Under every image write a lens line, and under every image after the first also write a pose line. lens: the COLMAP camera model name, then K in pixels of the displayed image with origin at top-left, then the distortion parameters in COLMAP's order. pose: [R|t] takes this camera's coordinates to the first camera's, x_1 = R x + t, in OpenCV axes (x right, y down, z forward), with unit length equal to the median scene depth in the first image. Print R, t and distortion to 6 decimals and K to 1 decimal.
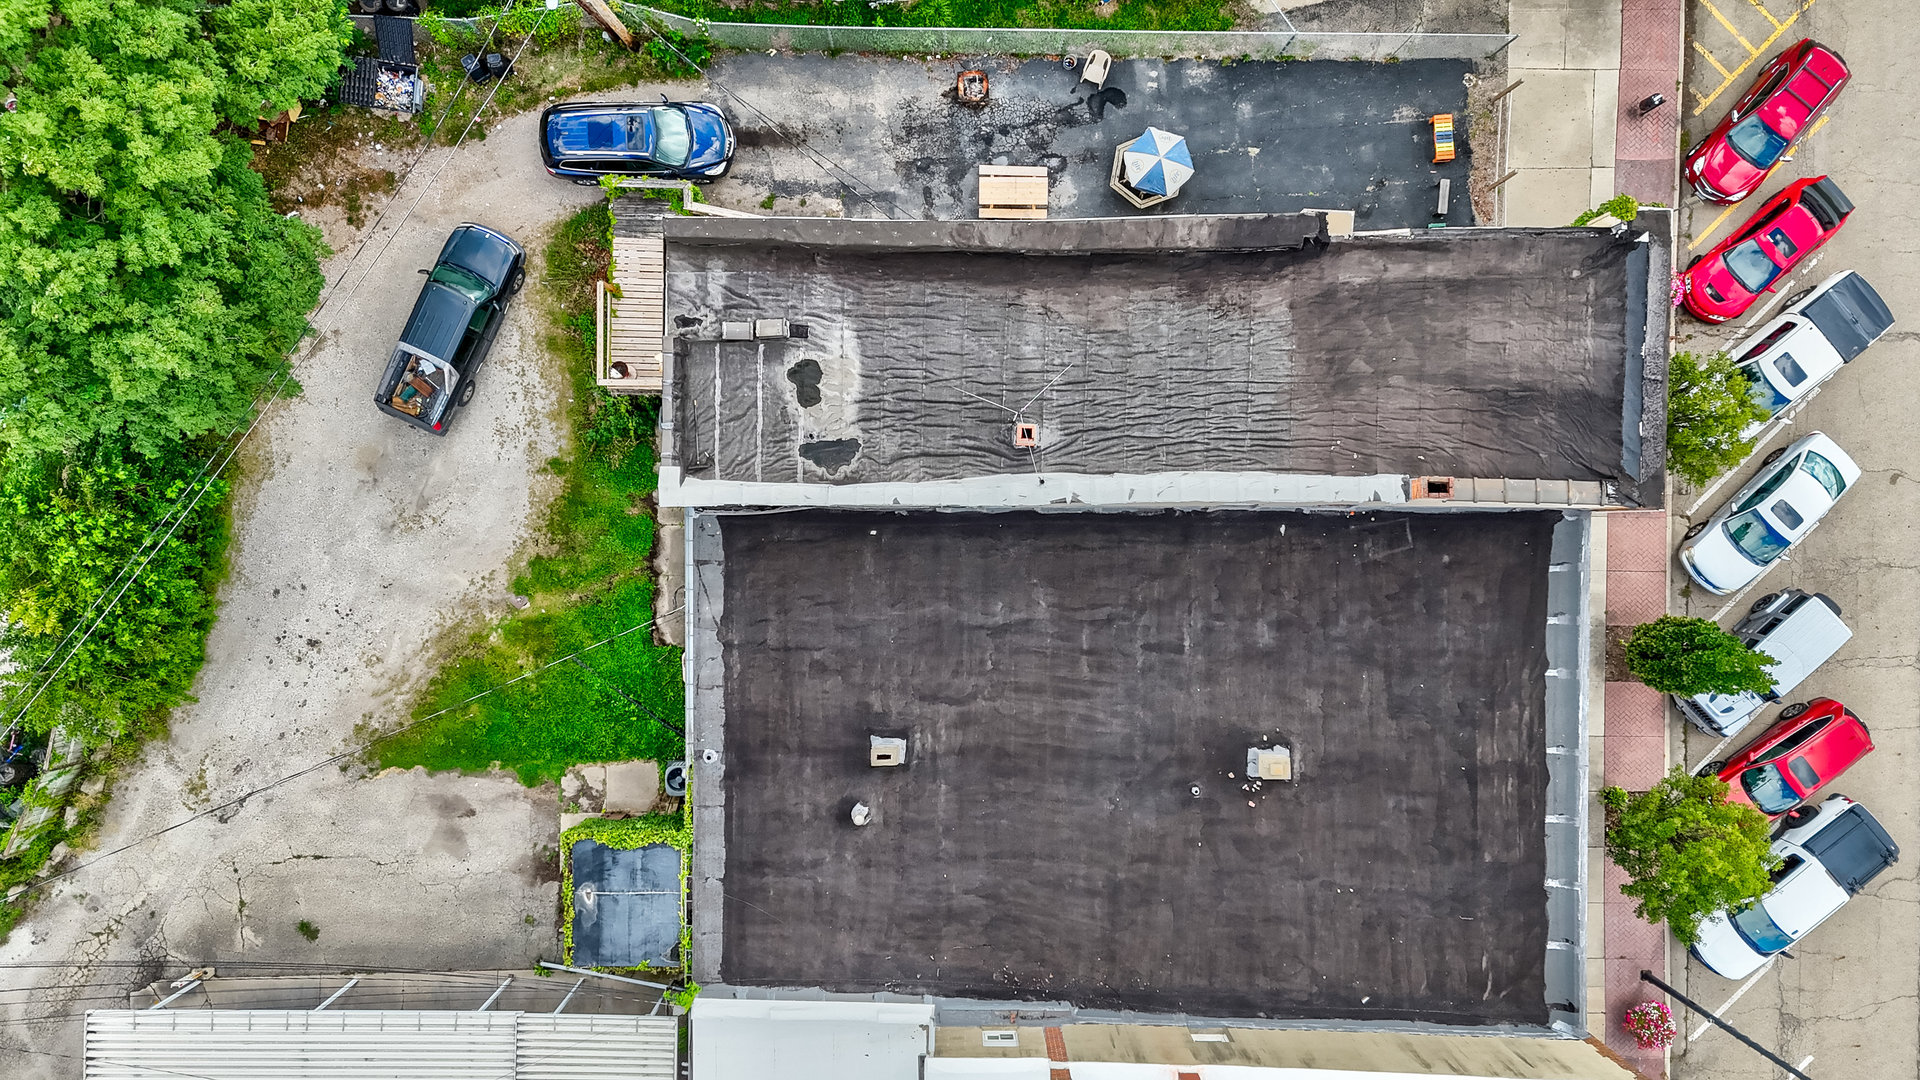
lens RADIAL K [[1427.0, 0, 965.1], [0, 1427.0, 539.0], [0, 0, 1]] dist [0.108977, -0.107779]
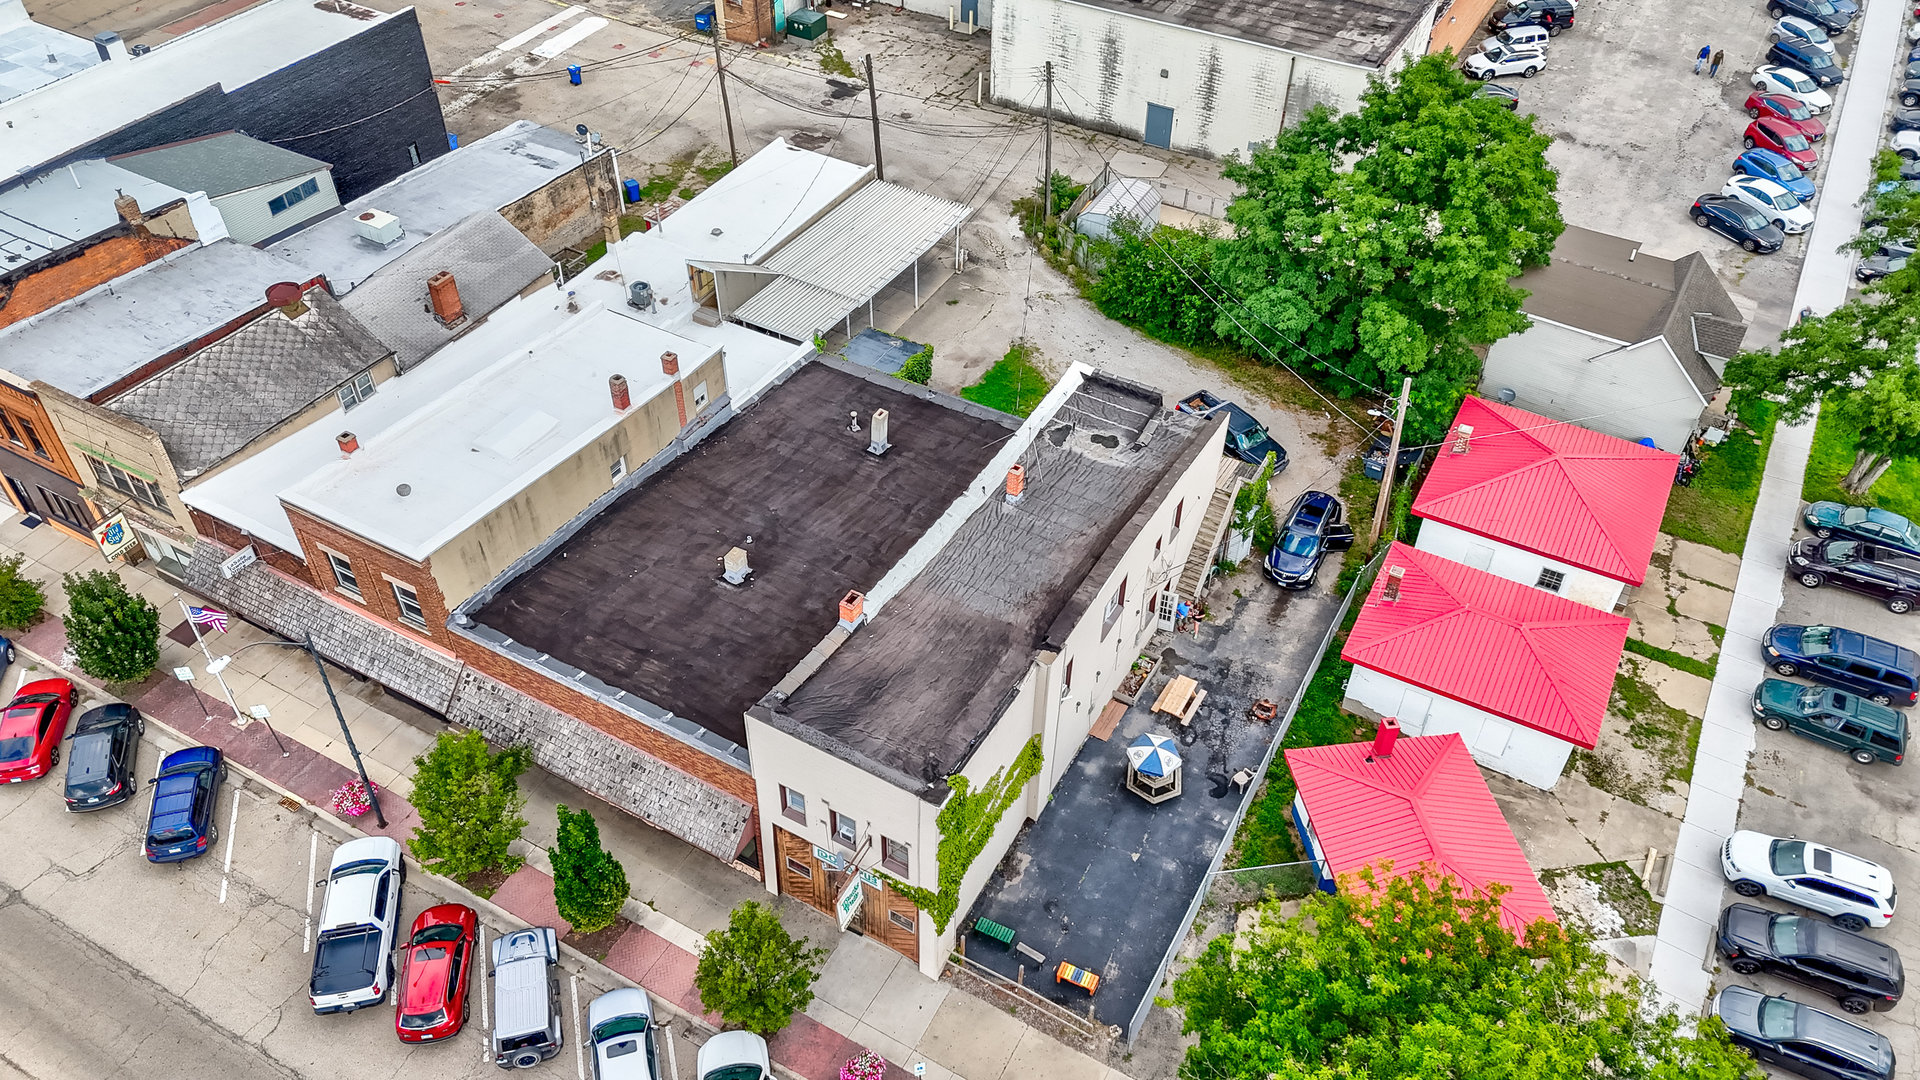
lens RADIAL K [[1427.0, 0, 965.1], [0, 1427.0, 539.0], [0, 0, 1]] dist [0.108977, -0.107779]
pose [[-0.479808, 0.578995, -0.659204, 1.096141], [-0.876830, -0.342889, 0.337042, -0.553188], [-0.030888, 0.739725, 0.672200, -0.001154]]
